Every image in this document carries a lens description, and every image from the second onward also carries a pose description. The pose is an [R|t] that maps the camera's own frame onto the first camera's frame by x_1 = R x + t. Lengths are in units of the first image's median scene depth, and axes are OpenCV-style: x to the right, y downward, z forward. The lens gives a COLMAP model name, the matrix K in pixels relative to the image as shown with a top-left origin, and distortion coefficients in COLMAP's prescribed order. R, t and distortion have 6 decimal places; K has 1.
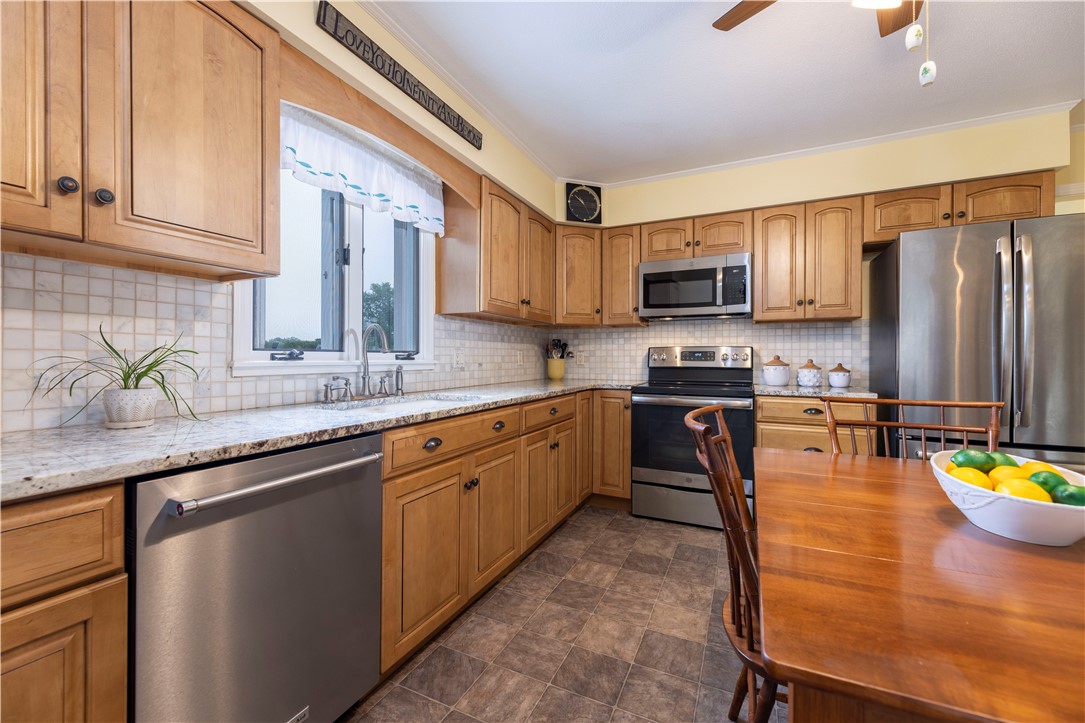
lens RADIAL K [[431.8, 0, 536.7], [0, 431.8, 355.0], [0, 0, 1]] dist [-0.001675, -0.000125]
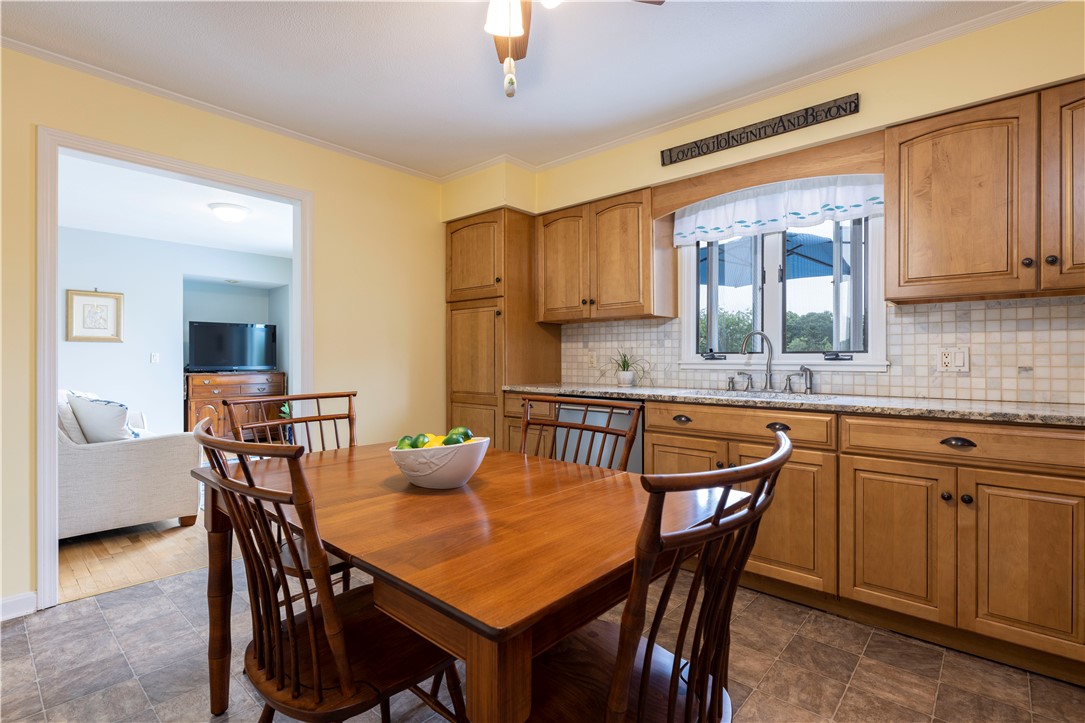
lens RADIAL K [[513.0, 0, 542.5], [0, 513.0, 361.5], [0, 0, 1]] dist [-0.001430, -0.000097]
pose [[-0.268222, 0.003959, -0.963349, 0.761469], [0.006006, 0.999979, 0.002437, 0.005482], [0.963338, -0.005133, -0.268240, 0.515870]]
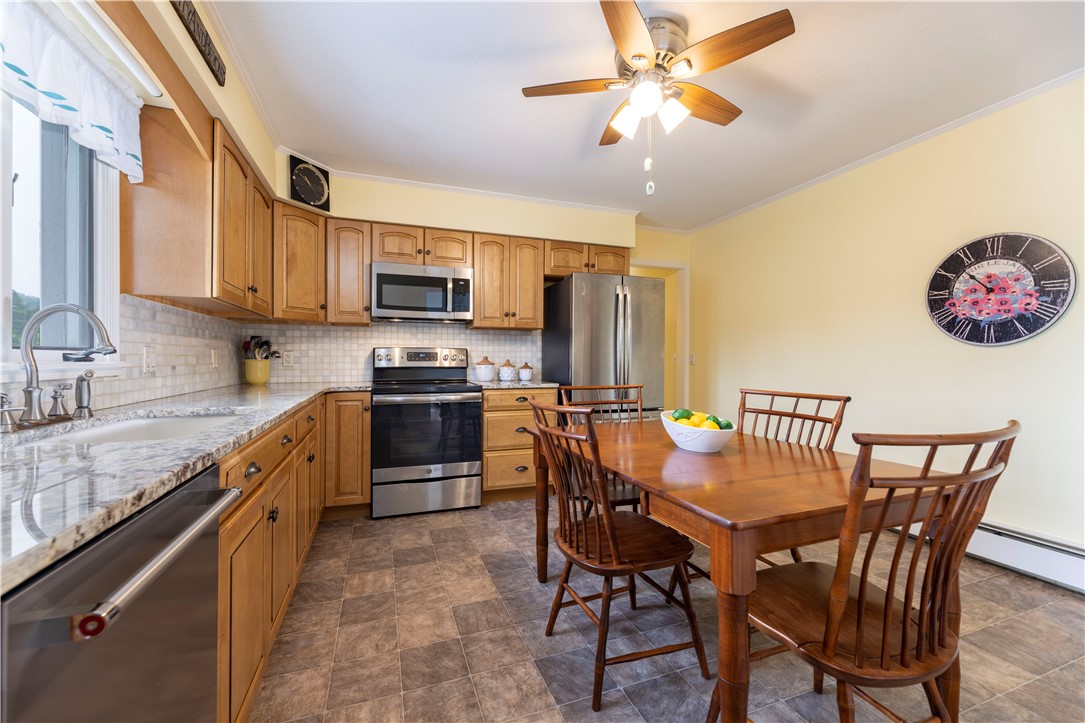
lens RADIAL K [[431.8, 0, 536.7], [0, 431.8, 355.0], [0, 0, 1]] dist [-0.001675, -0.000125]
pose [[0.699218, 0.004864, 0.714892, -0.221636], [-0.004272, 0.999987, -0.002625, 0.000385], [-0.714896, -0.001218, 0.699230, 0.049578]]
